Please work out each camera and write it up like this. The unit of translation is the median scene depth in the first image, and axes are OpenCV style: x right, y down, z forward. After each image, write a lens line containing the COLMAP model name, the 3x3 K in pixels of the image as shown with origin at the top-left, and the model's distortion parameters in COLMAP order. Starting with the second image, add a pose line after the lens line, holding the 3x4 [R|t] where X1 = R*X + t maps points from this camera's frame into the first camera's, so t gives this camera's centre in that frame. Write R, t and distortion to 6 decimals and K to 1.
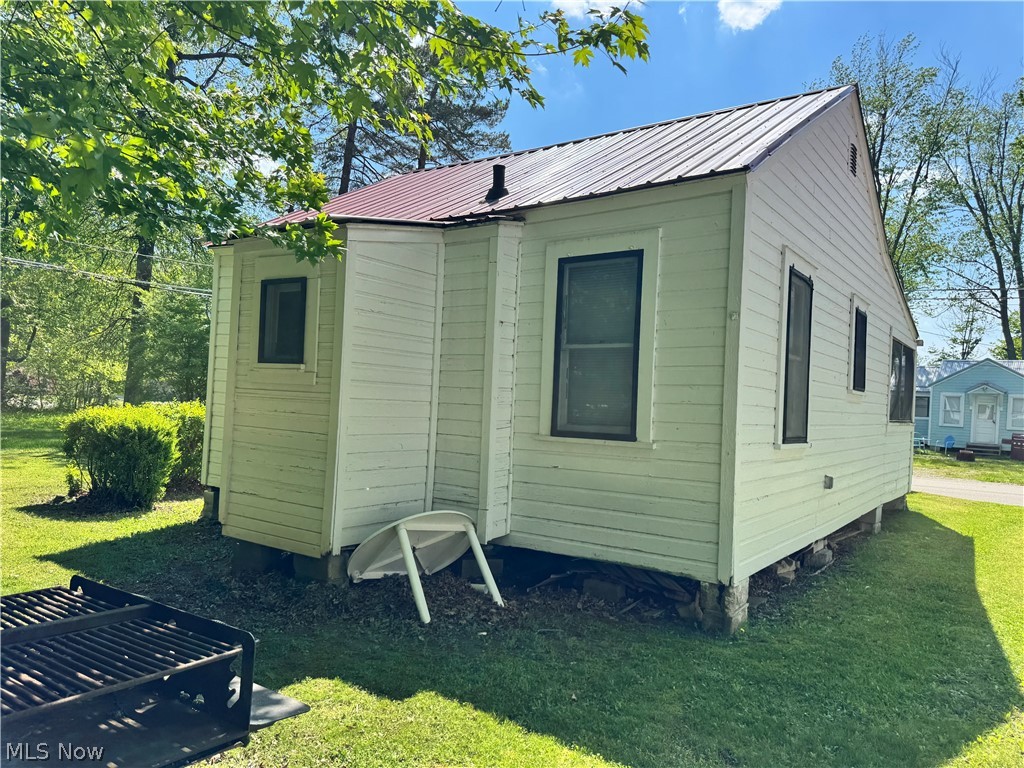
lens RADIAL K [[721.6, 0, 512.0], [0, 721.6, 384.0], [0, 0, 1]] dist [0.097422, -0.139045]
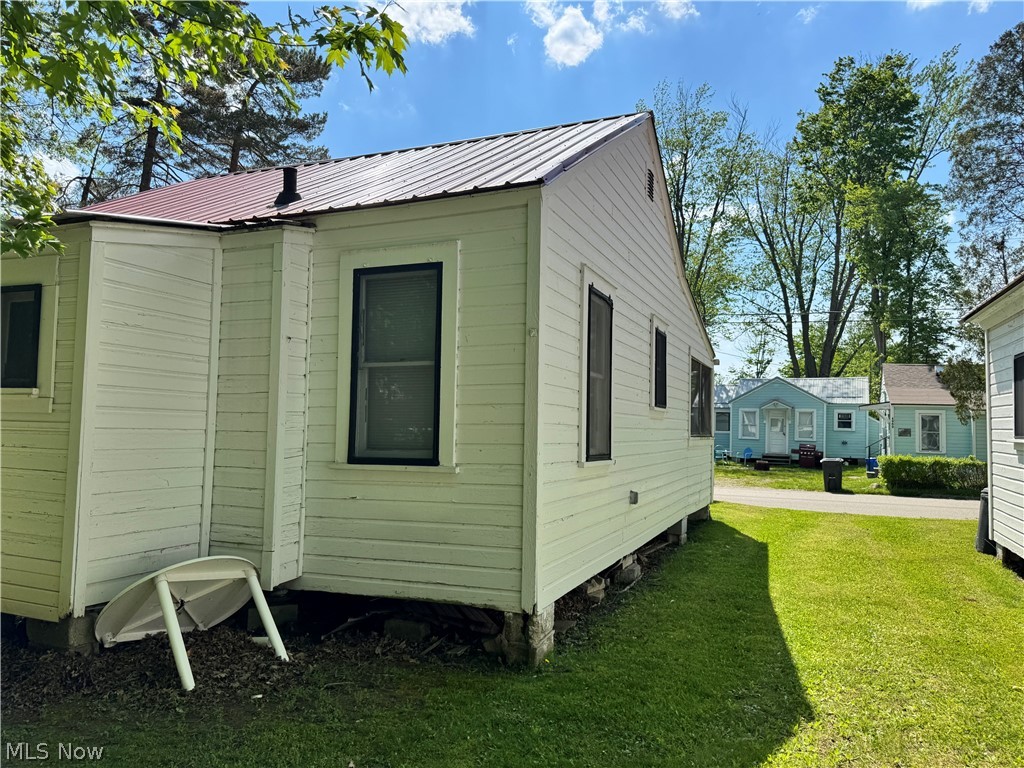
lens RADIAL K [[721.6, 0, 512.0], [0, 721.6, 384.0], [0, 0, 1]] dist [0.097422, -0.139045]
pose [[0.974928, -0.012308, 0.222181, 0.053643], [0.019348, 0.999376, -0.029538, 0.003006], [-0.221679, 0.033096, 0.974558, 0.060804]]
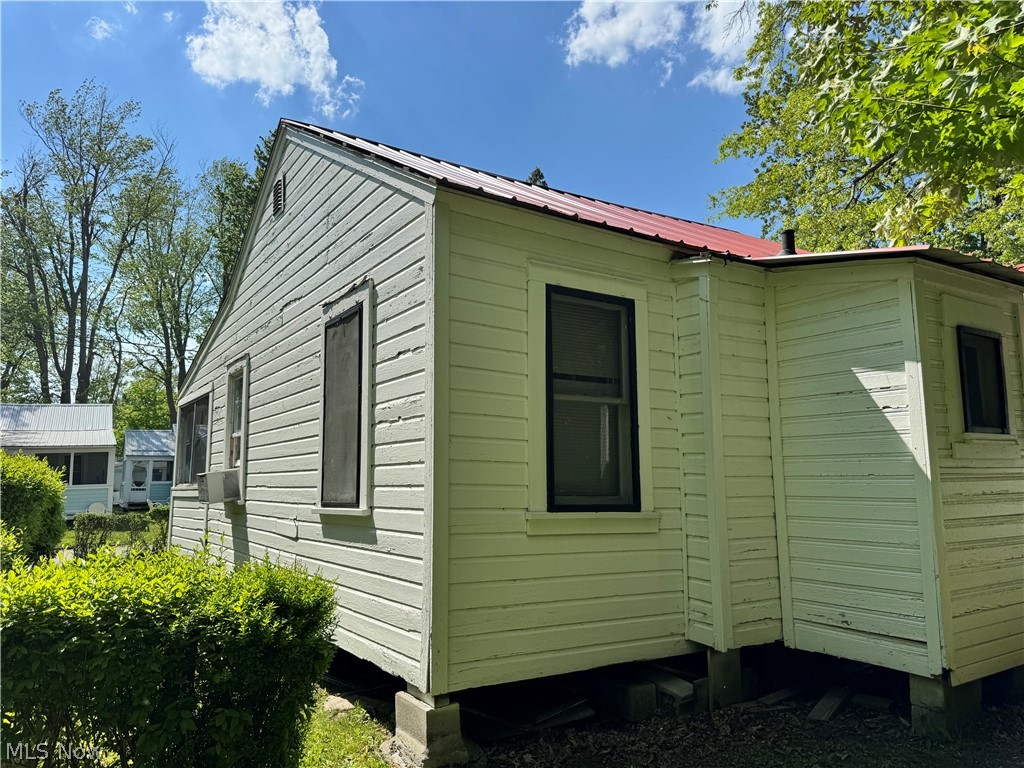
lens RADIAL K [[721.6, 0, 512.0], [0, 721.6, 384.0], [0, 0, 1]] dist [0.097422, -0.139045]
pose [[0.362490, 0.097218, 0.926903, -0.672833], [-0.004580, 0.994718, -0.102540, 0.015557], [-0.931976, 0.032925, 0.361021, 0.759294]]
